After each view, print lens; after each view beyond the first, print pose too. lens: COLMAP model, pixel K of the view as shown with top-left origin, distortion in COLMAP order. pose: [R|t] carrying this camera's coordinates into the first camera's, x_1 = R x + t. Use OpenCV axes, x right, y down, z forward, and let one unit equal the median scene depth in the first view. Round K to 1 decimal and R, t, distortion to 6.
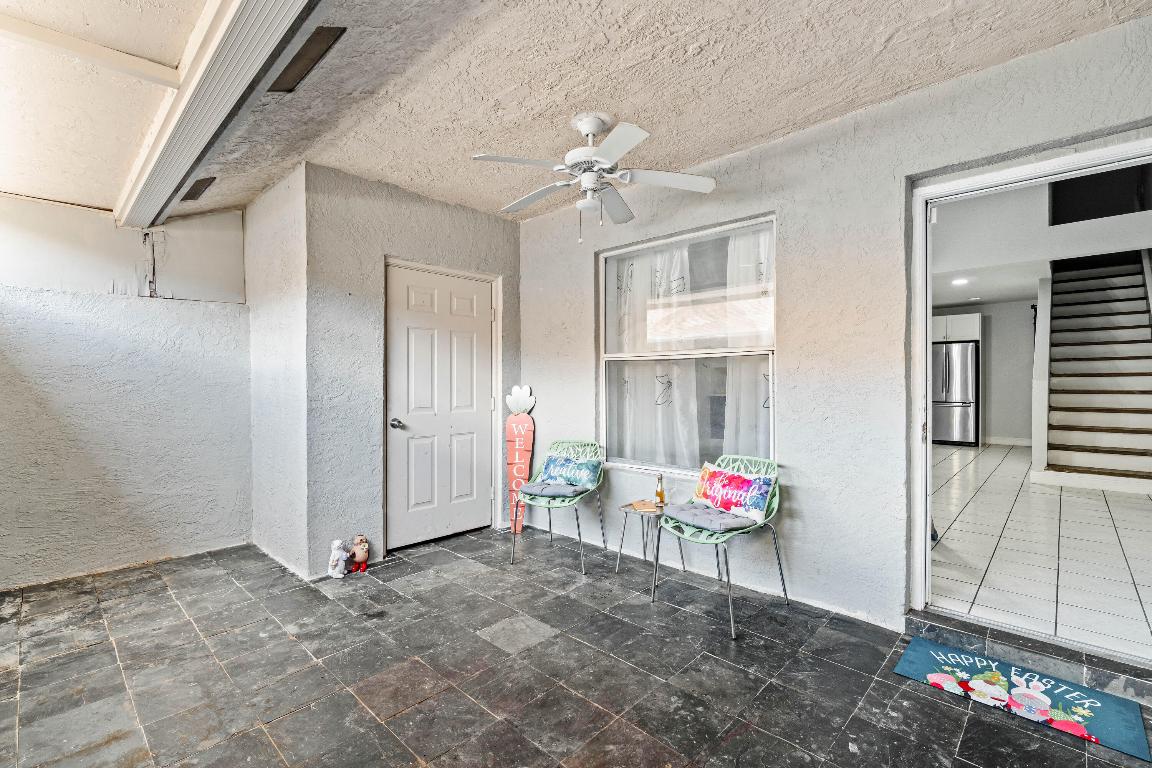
lens RADIAL K [[513.4, 0, 571.1], [0, 513.4, 386.5], [0, 0, 1]] dist [-0.001584, 0.000198]
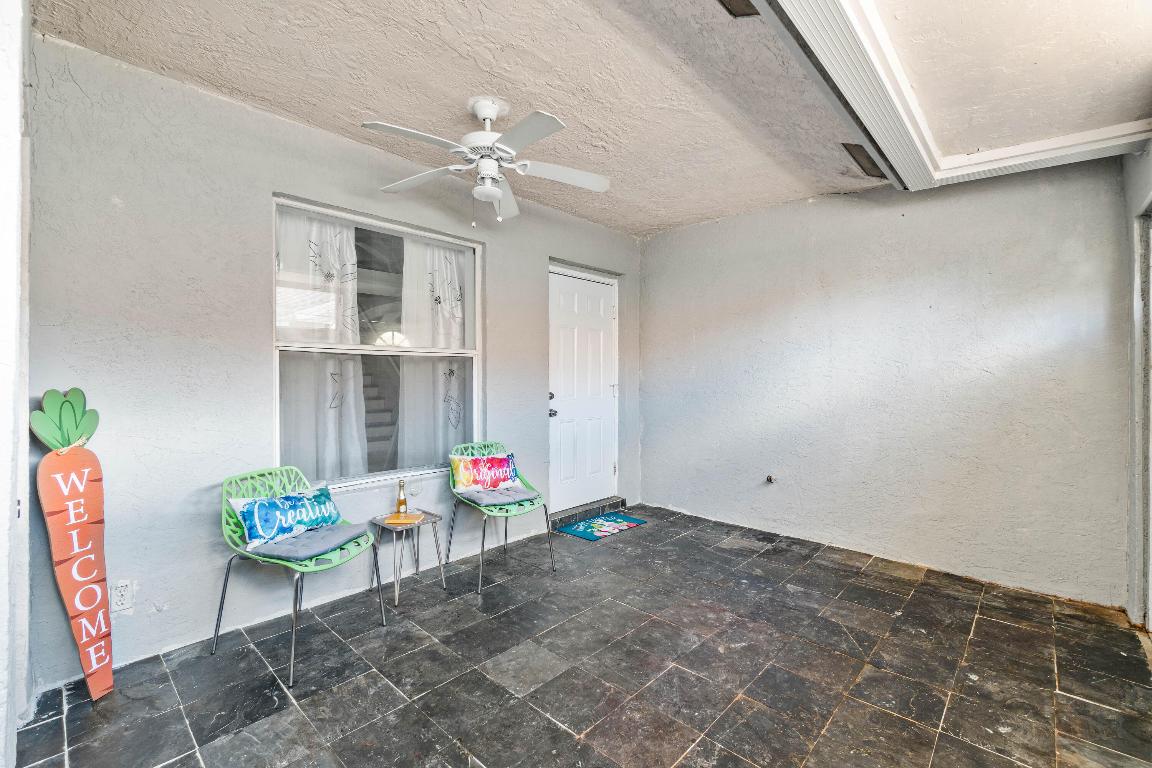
lens RADIAL K [[601.9, 0, 489.2], [0, 601.9, 382.0], [0, 0, 1]] dist [-0.001387, 0.000199]
pose [[-0.023787, -0.004355, 0.999708, -0.982053], [0.013128, 0.999903, 0.004669, -0.009502], [-0.999631, 0.013235, -0.023728, 0.940155]]
